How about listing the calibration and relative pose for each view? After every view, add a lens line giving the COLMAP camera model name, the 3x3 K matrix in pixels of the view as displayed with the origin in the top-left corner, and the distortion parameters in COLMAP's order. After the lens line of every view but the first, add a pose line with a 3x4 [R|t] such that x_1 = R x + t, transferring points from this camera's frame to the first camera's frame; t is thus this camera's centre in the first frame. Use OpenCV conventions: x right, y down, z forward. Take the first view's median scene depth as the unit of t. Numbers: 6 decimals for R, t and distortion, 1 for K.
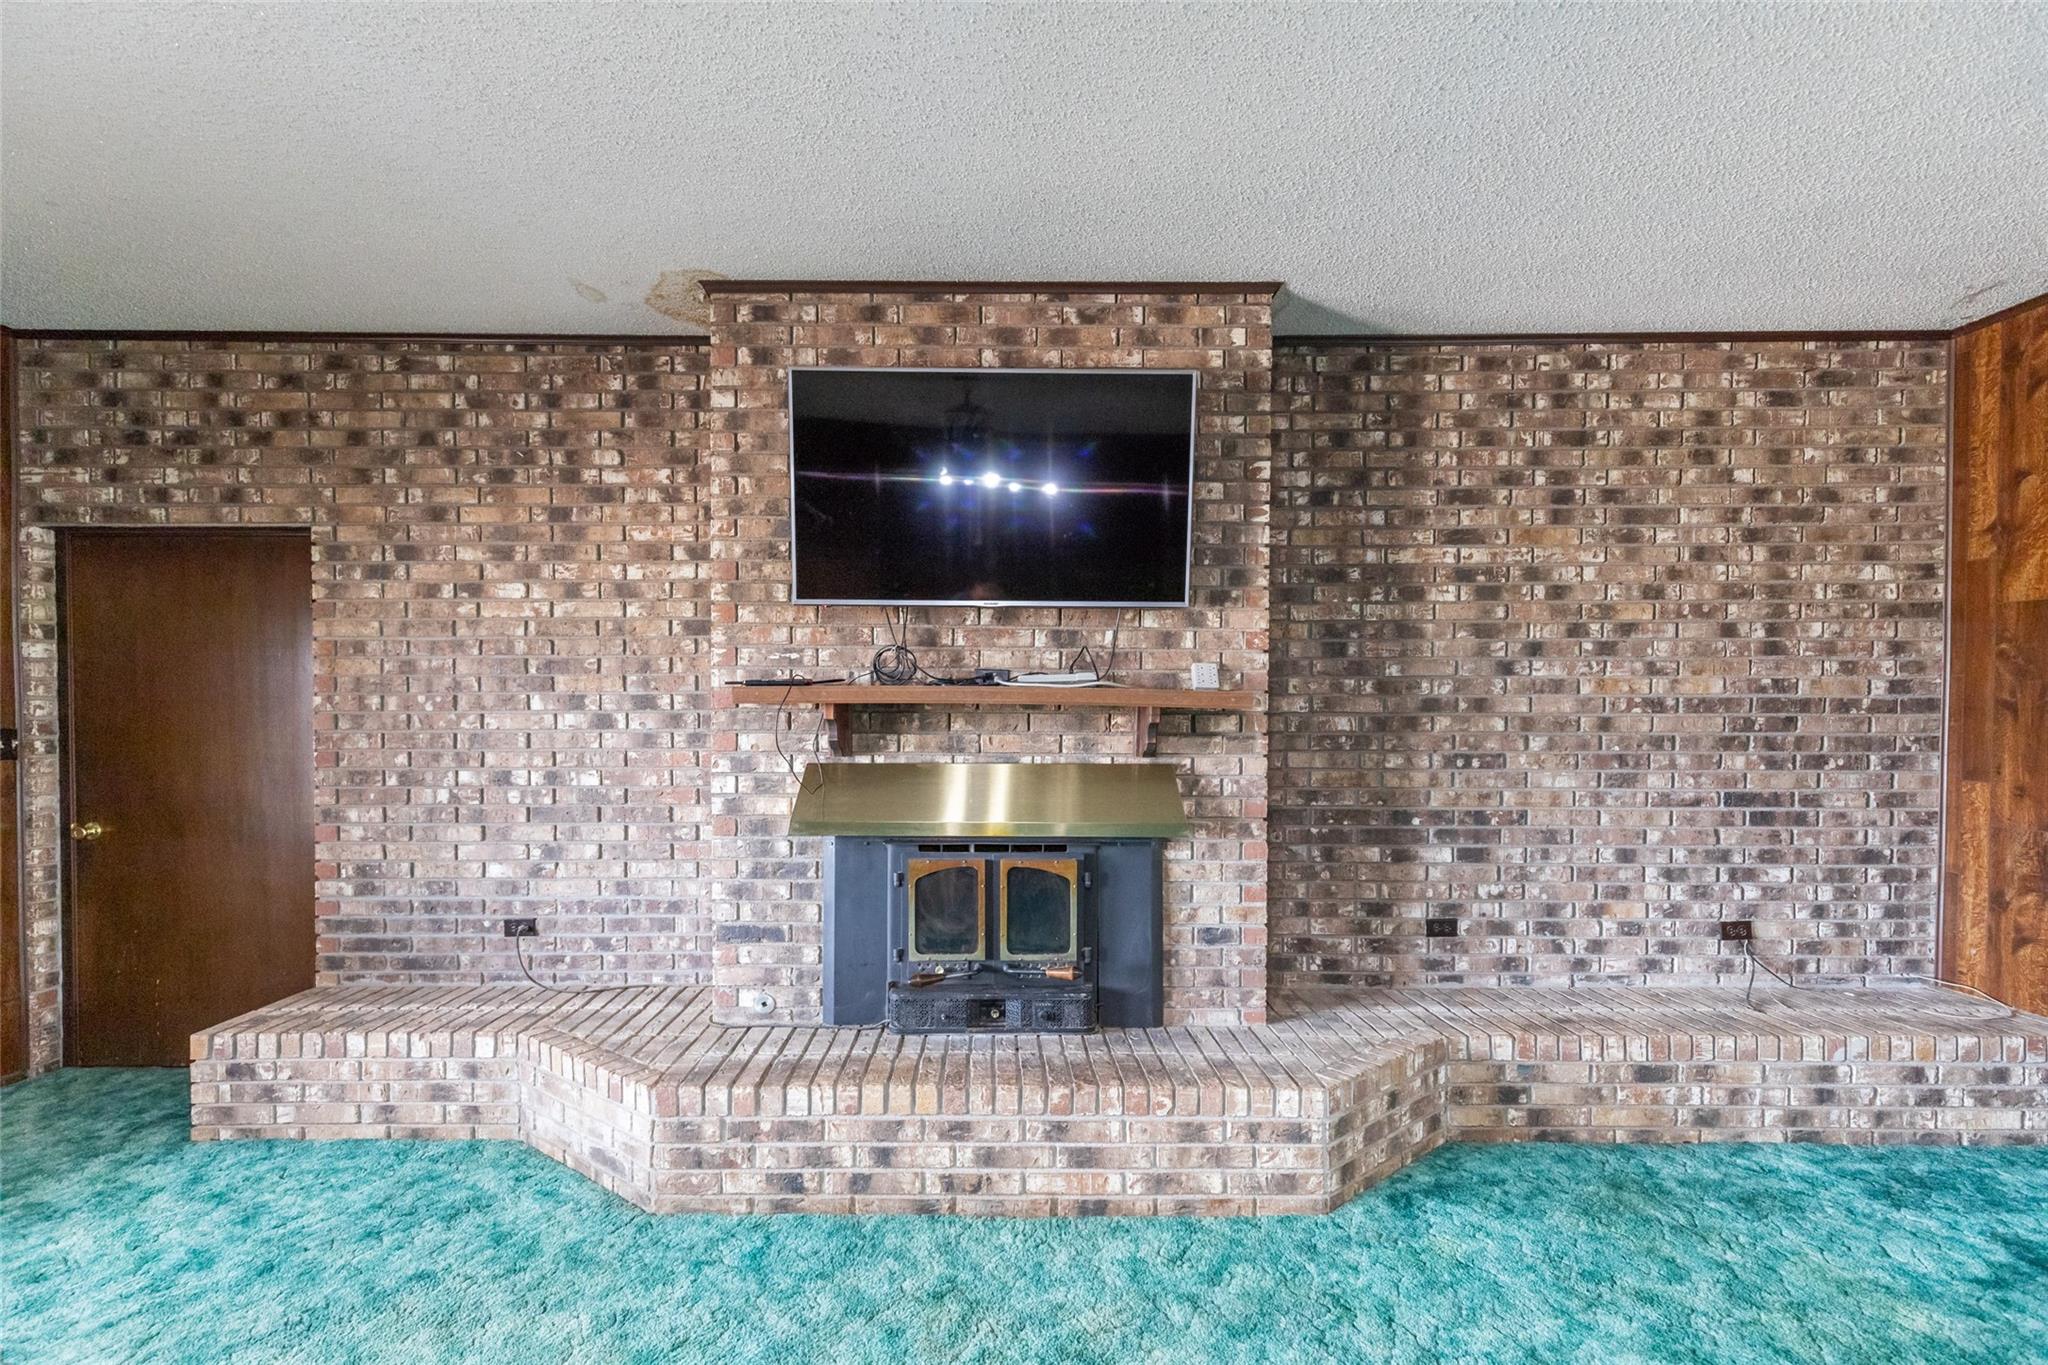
lens RADIAL K [[953.3, 0, 1009.0], [0, 953.3, 694.0], [0, 0, 1]] dist [0.006334, 0.000088]
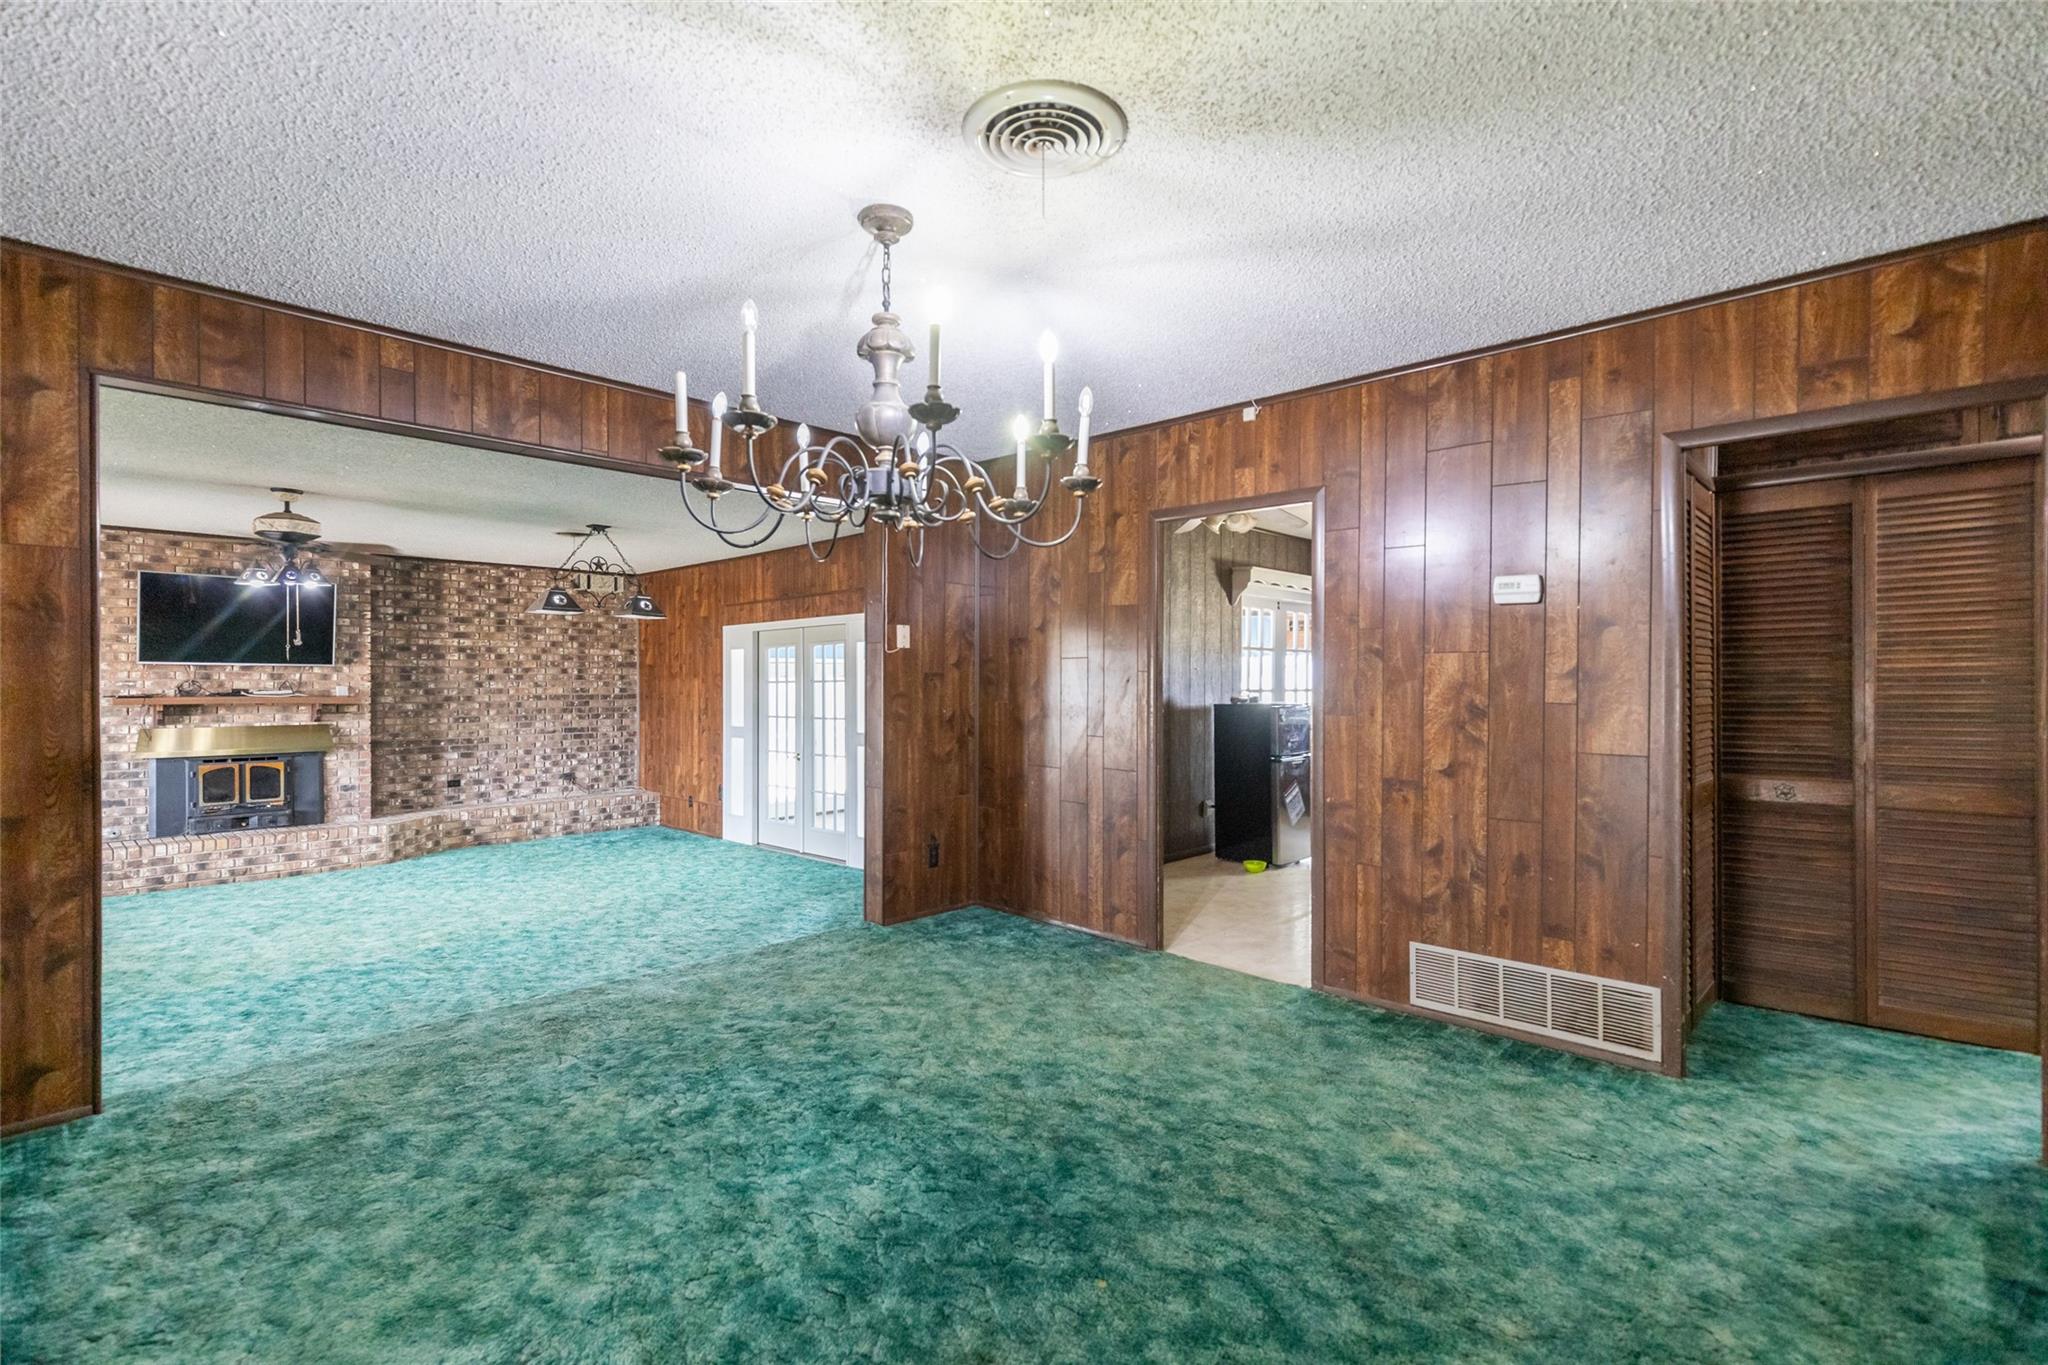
lens RADIAL K [[953.3, 0, 1009.0], [0, 953.3, 694.0], [0, 0, 1]] dist [0.006334, 0.000088]
pose [[0.710988, -0.012494, 0.703093, -0.311352], [-0.012045, 0.999479, 0.029942, -0.100073], [-0.703101, -0.029757, 0.710467, -1.970068]]
